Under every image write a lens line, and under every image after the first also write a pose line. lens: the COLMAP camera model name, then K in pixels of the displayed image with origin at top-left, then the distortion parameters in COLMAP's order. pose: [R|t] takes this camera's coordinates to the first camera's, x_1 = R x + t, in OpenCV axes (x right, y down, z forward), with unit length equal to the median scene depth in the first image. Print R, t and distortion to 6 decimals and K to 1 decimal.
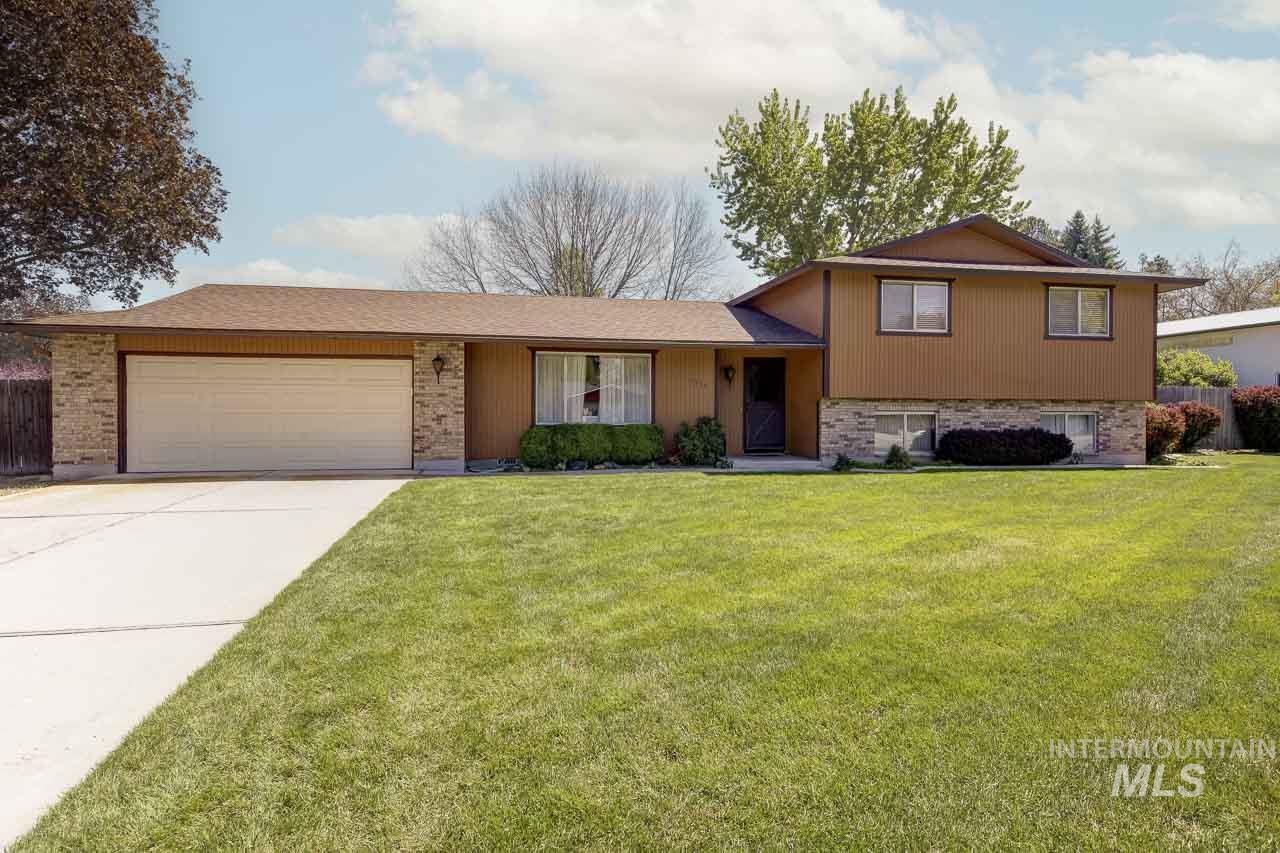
lens RADIAL K [[684.2, 0, 639.4], [0, 684.2, 420.3], [0, 0, 1]] dist [0.002011, 0.000128]
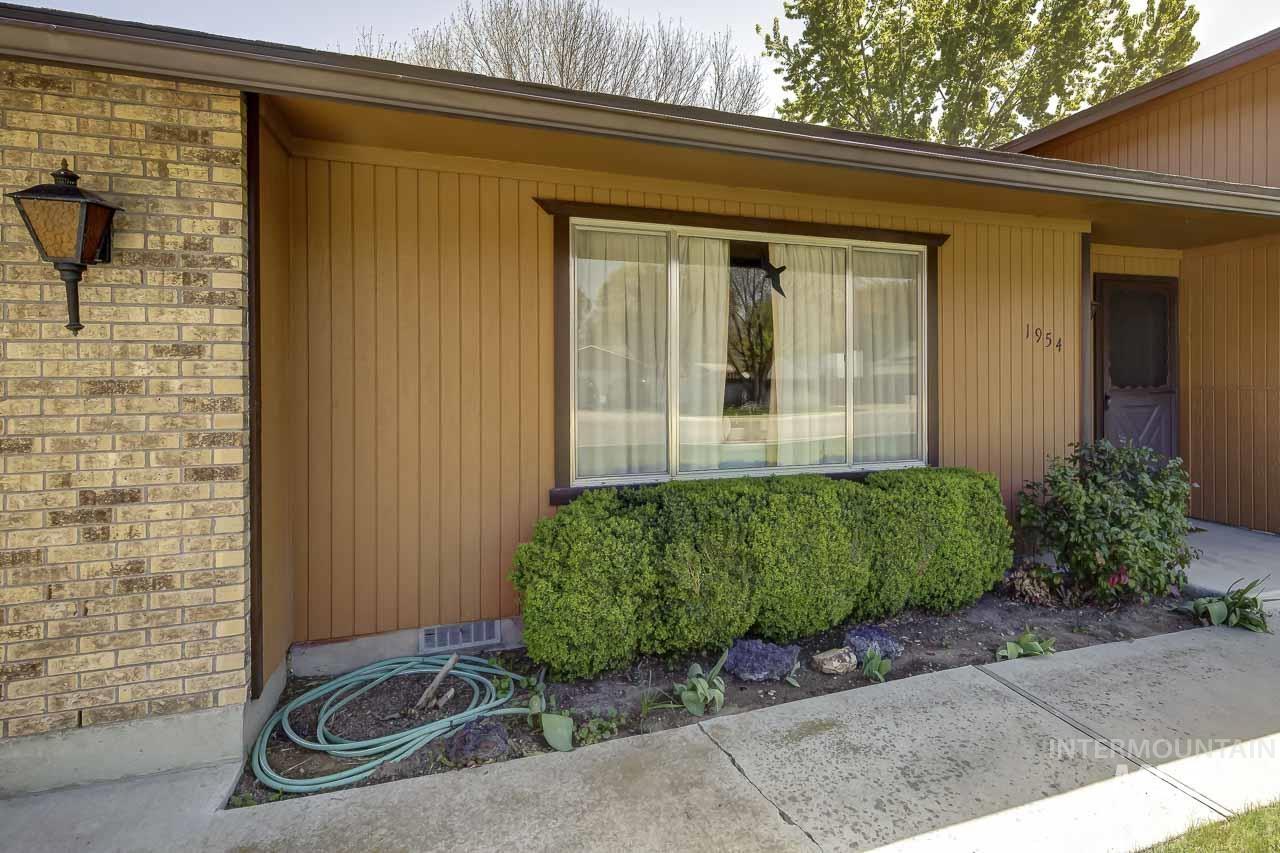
lens RADIAL K [[661.7, 0, 687.3], [0, 661.7, 377.6], [0, 0, 1]] dist [0.006445, 0.000534]
pose [[0.987577, -0.006554, 0.156999, -0.155005], [0.008638, 0.999883, -0.012590, -0.035389], [-0.156898, 0.013790, 0.987518, 0.775778]]
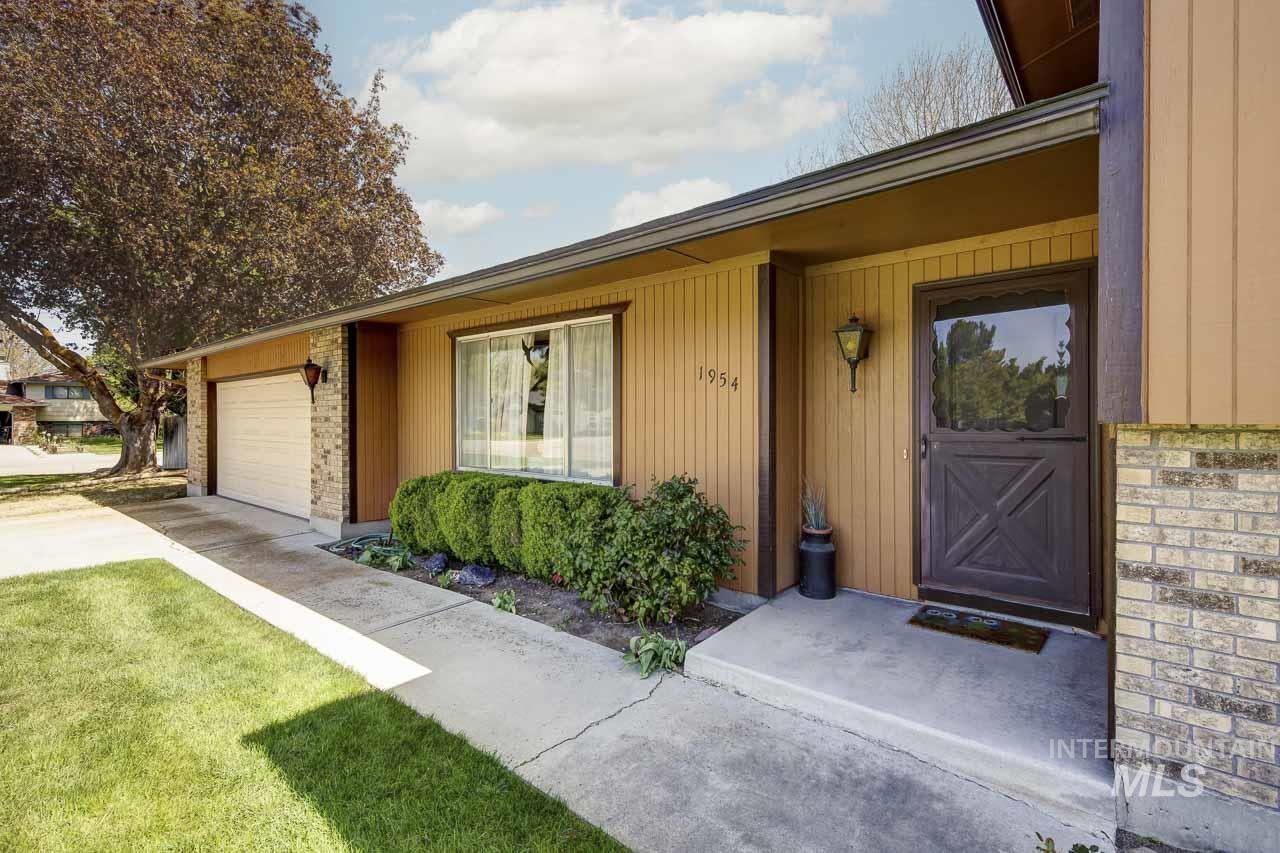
lens RADIAL K [[571.0, 0, 640.6], [0, 571.0, 420.3], [0, 0, 1]] dist [0.001870, -0.000092]
pose [[0.644438, -0.000979, -0.764656, 0.316981], [-0.005875, 0.999963, -0.006231, -0.033992], [0.764634, 0.008508, 0.644409, 0.863509]]
